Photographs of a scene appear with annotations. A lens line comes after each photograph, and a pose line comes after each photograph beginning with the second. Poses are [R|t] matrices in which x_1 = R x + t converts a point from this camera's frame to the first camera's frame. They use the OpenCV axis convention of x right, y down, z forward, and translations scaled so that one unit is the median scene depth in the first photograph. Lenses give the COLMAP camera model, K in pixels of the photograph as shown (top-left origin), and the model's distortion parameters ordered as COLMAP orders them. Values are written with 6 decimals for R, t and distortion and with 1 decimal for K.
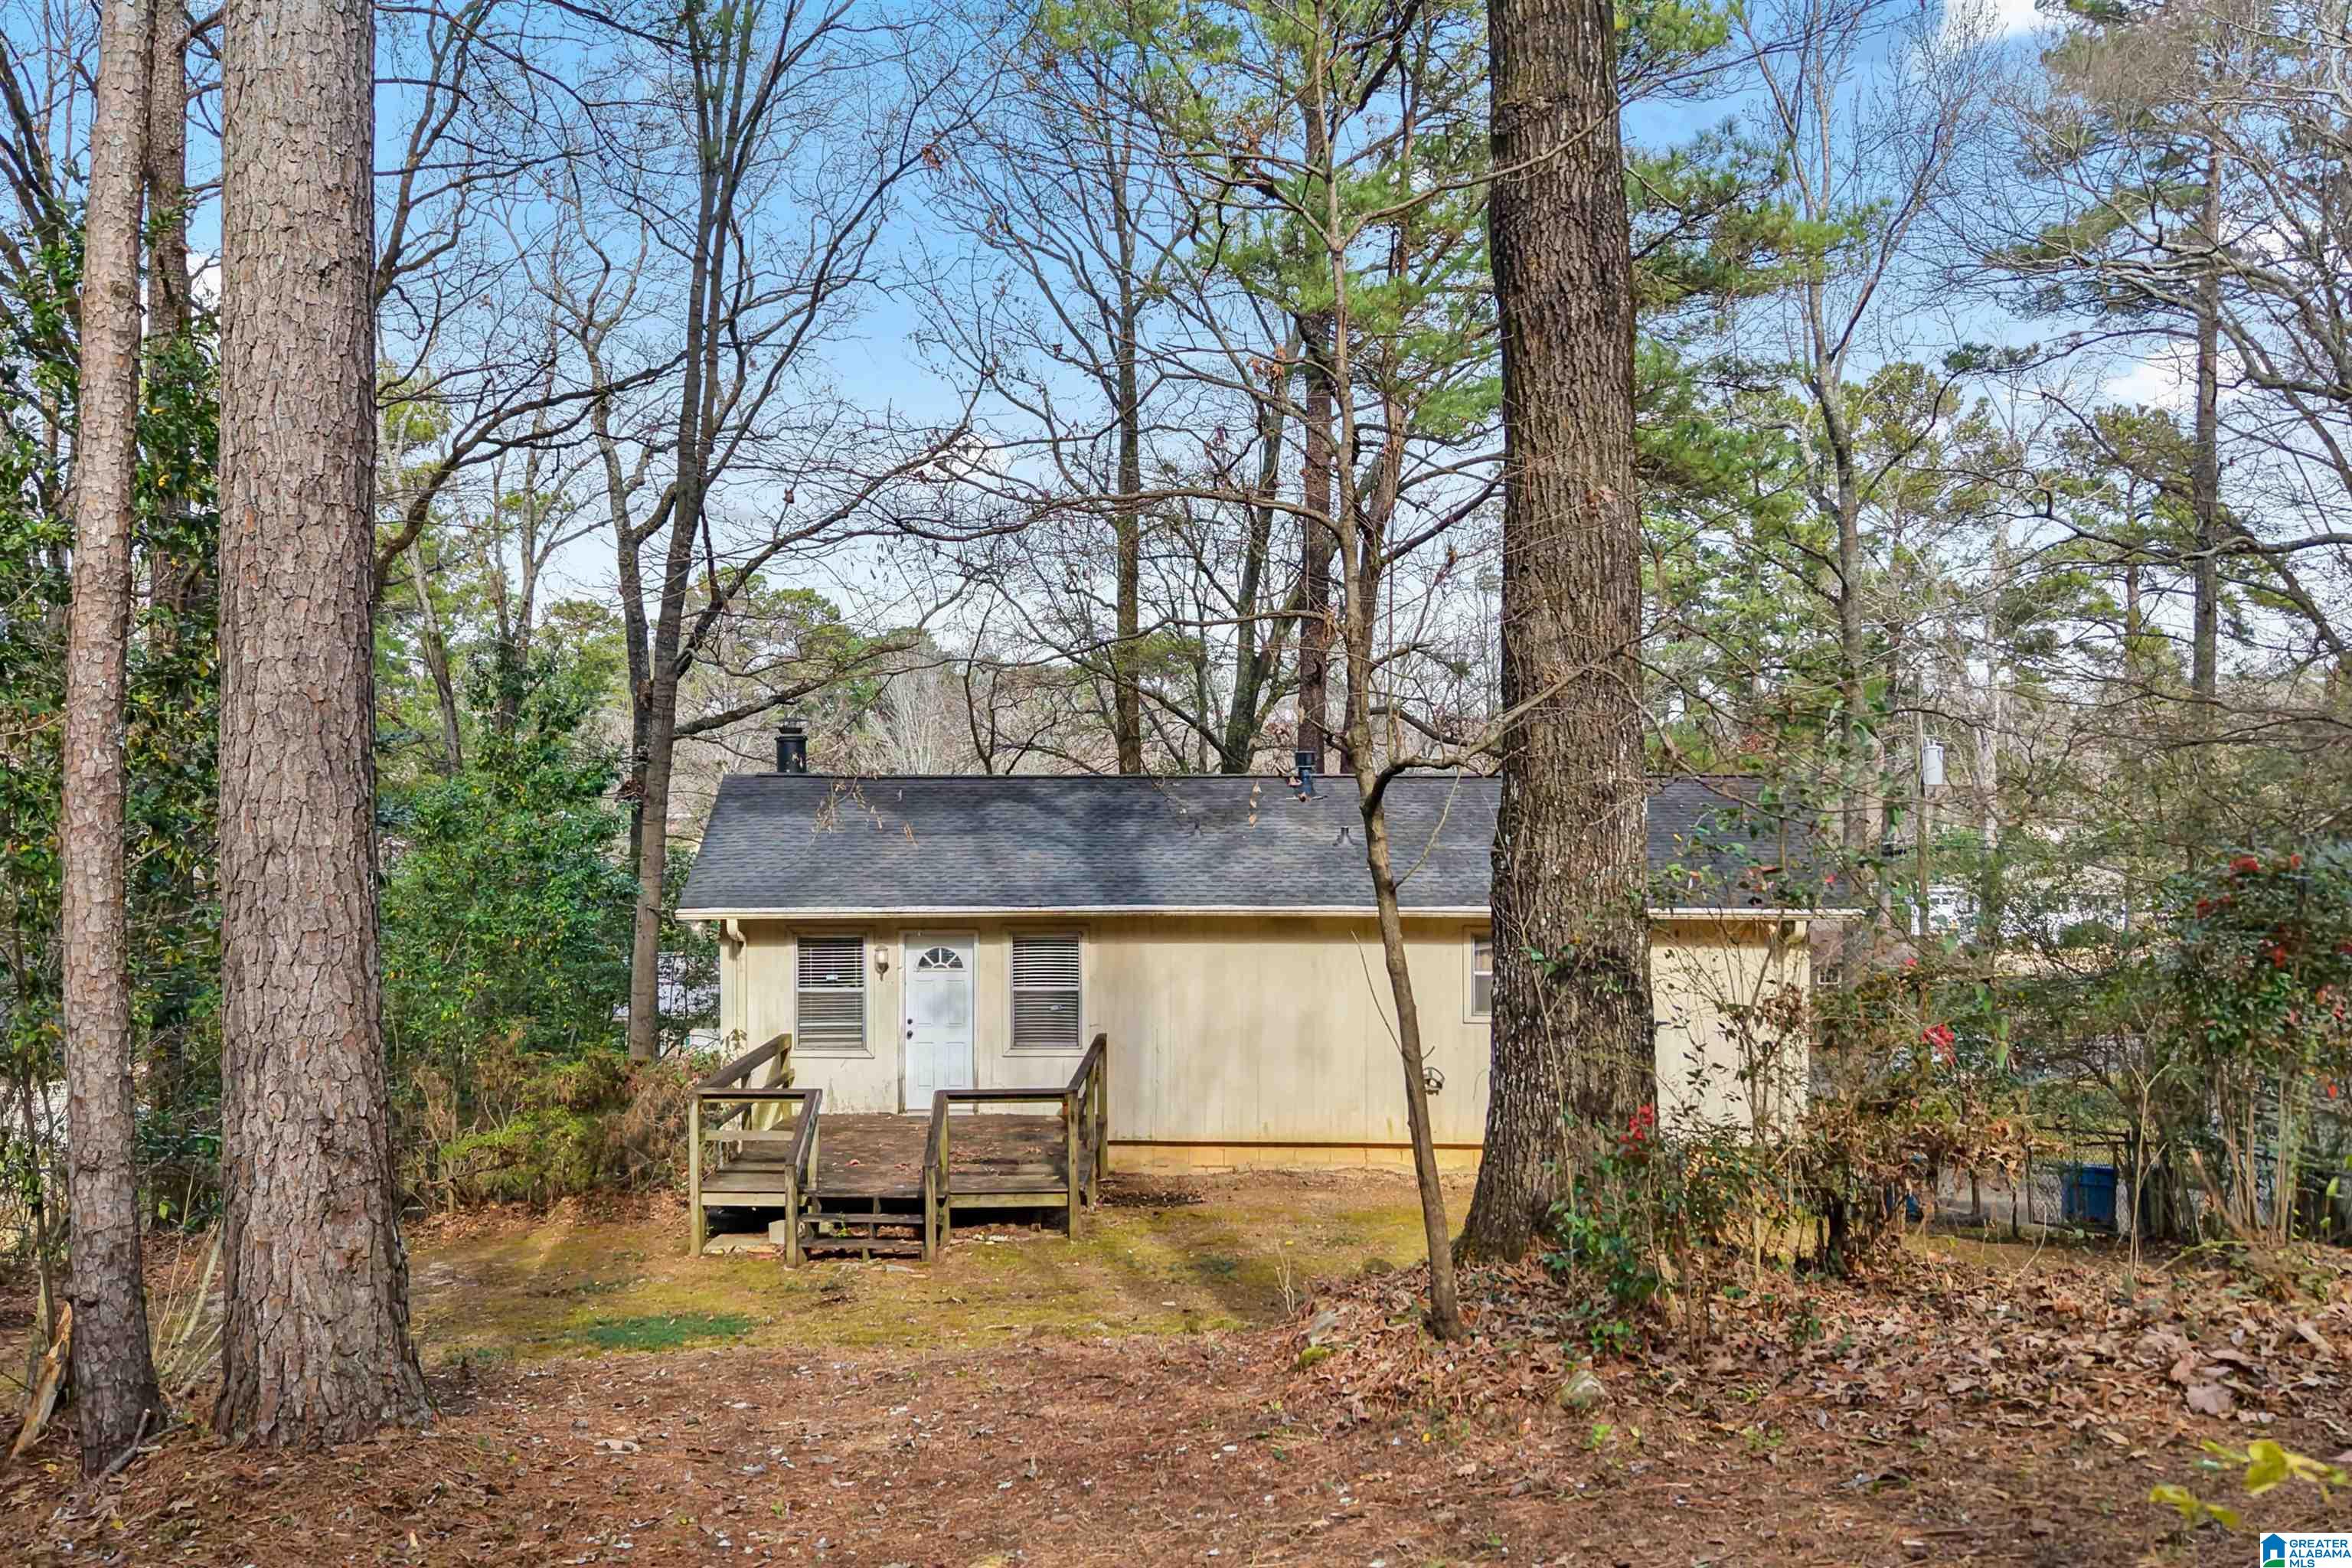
lens RADIAL K [[1831.4, 0, 1169.0], [0, 1831.4, 771.4], [0, 0, 1]] dist [0.030629, -0.076210]
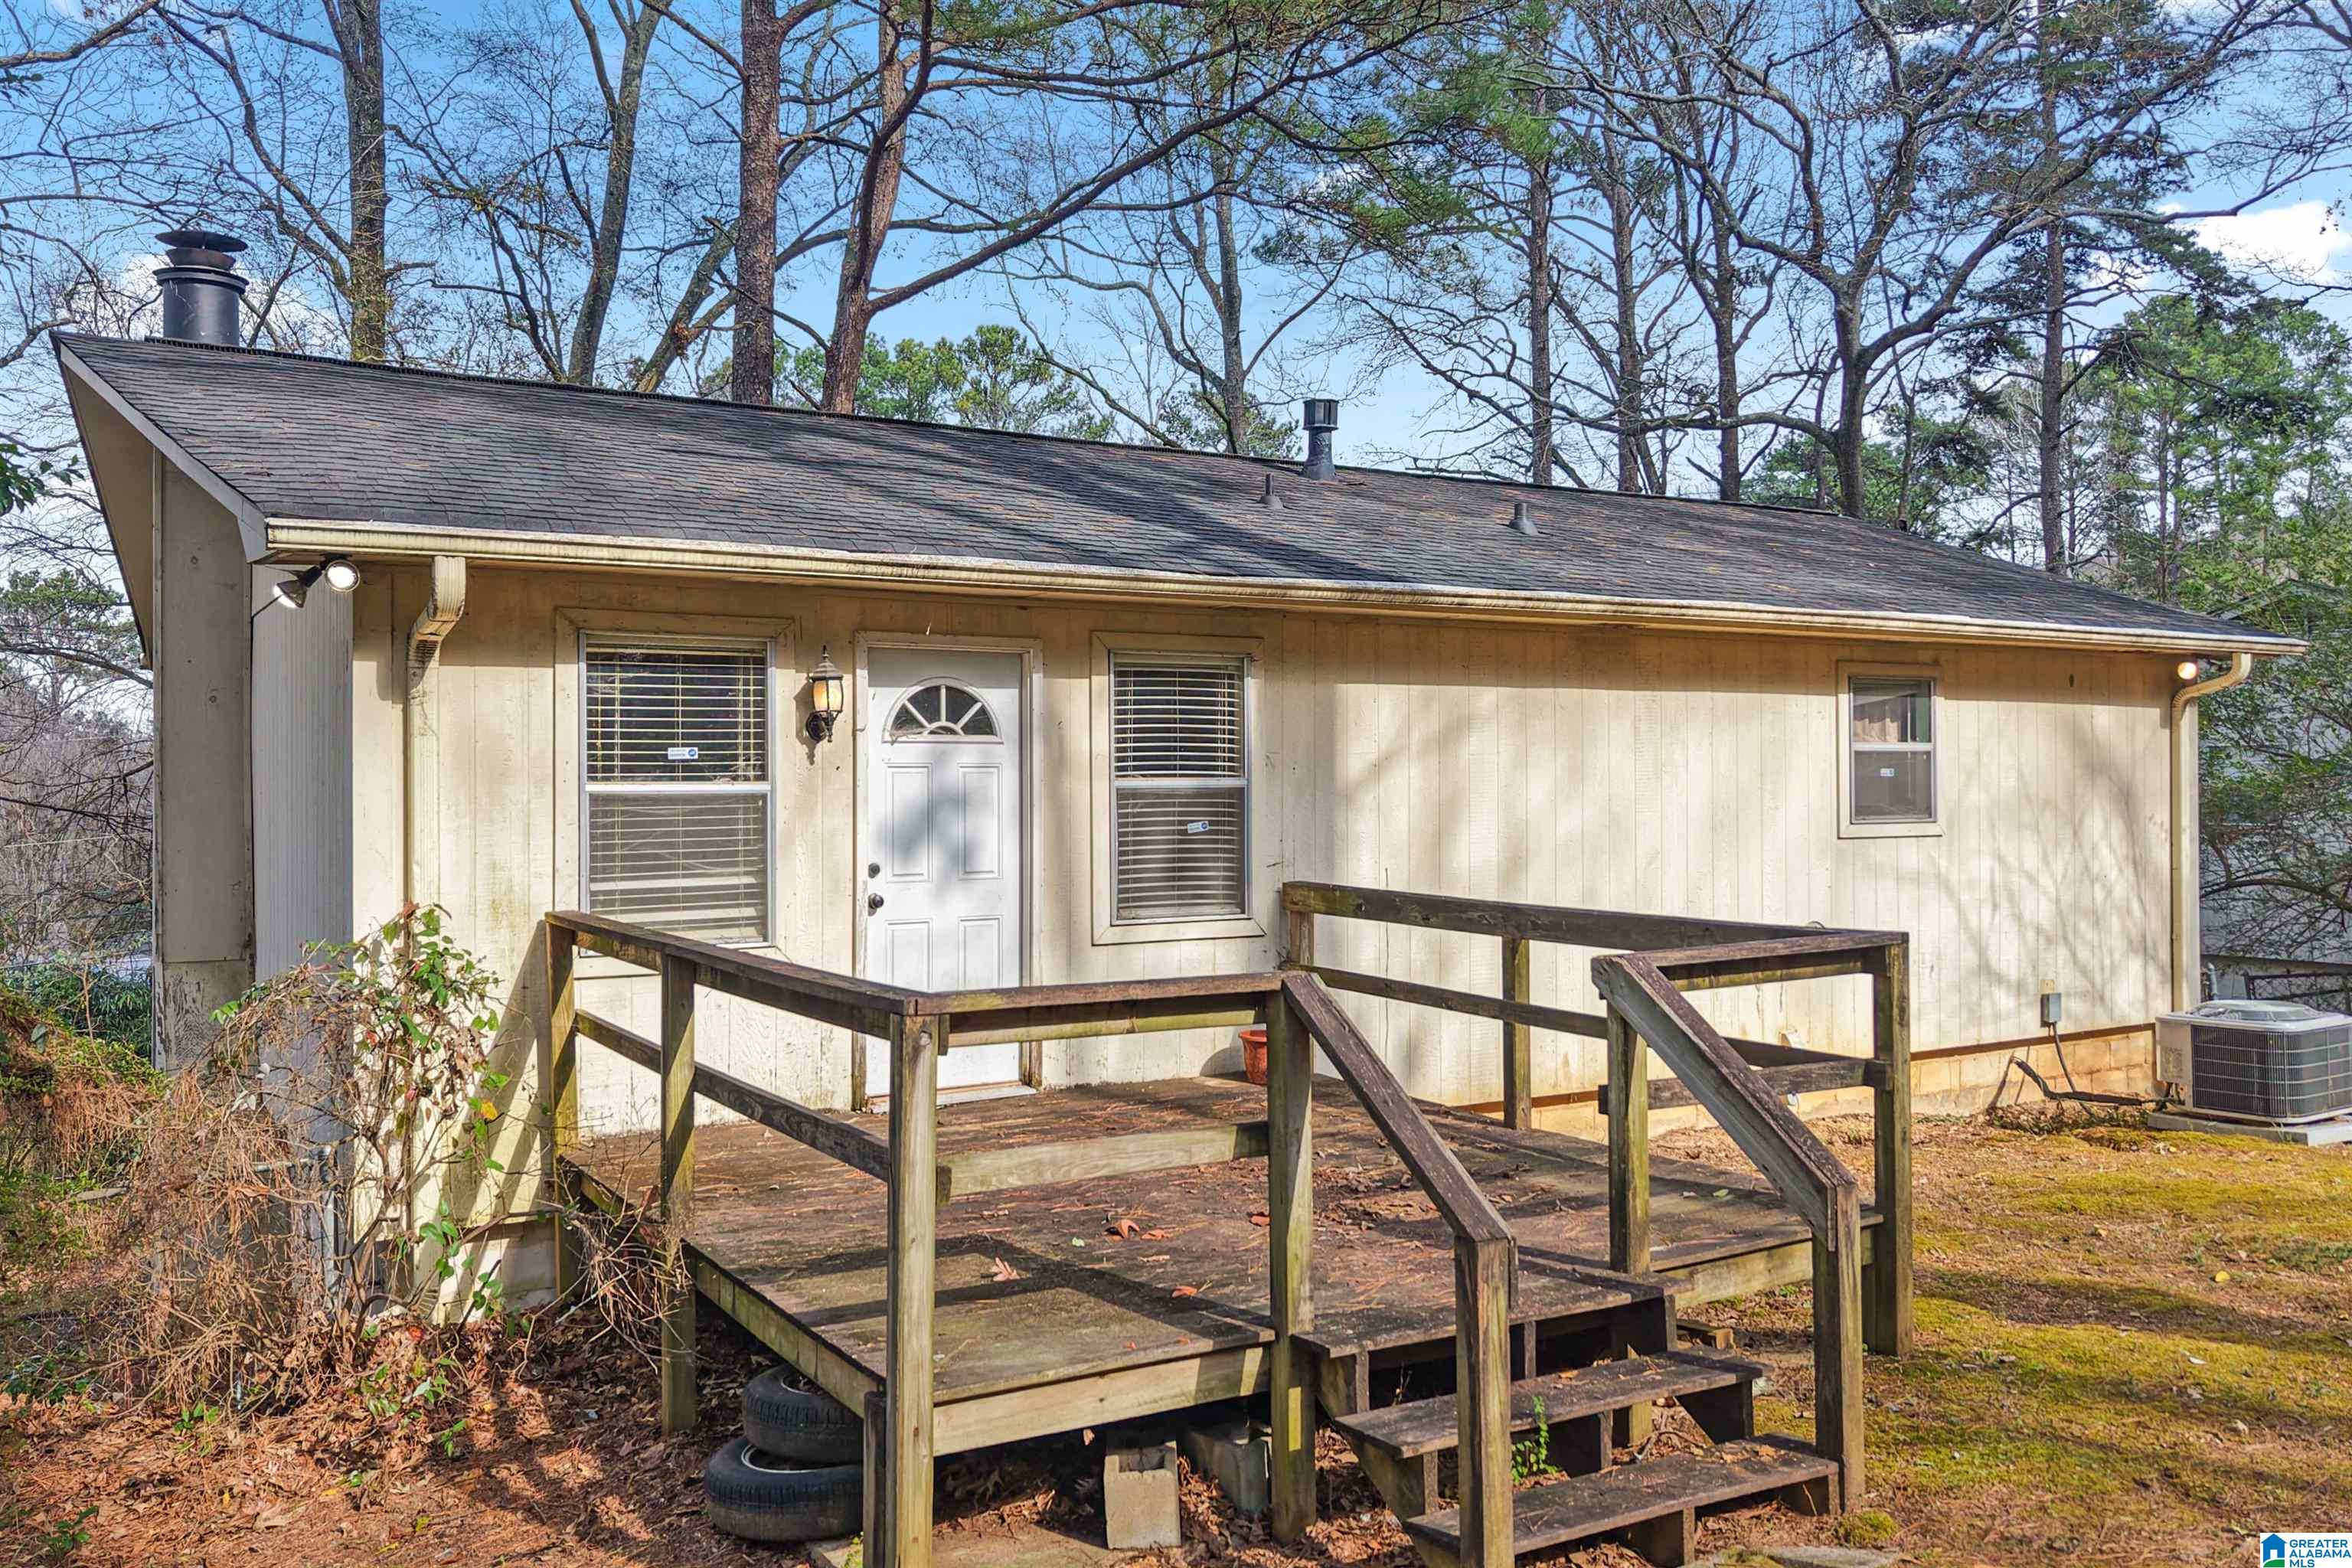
lens RADIAL K [[1831.4, 0, 1164.5], [0, 1831.4, 784.3], [0, 0, 1]] dist [0.030629, -0.076210]
pose [[0.842605, -0.002359, 0.538527, -0.301201], [0.007577, 0.999943, -0.007475, 0.121923], [-0.538479, 0.010379, 0.842575, 0.636221]]
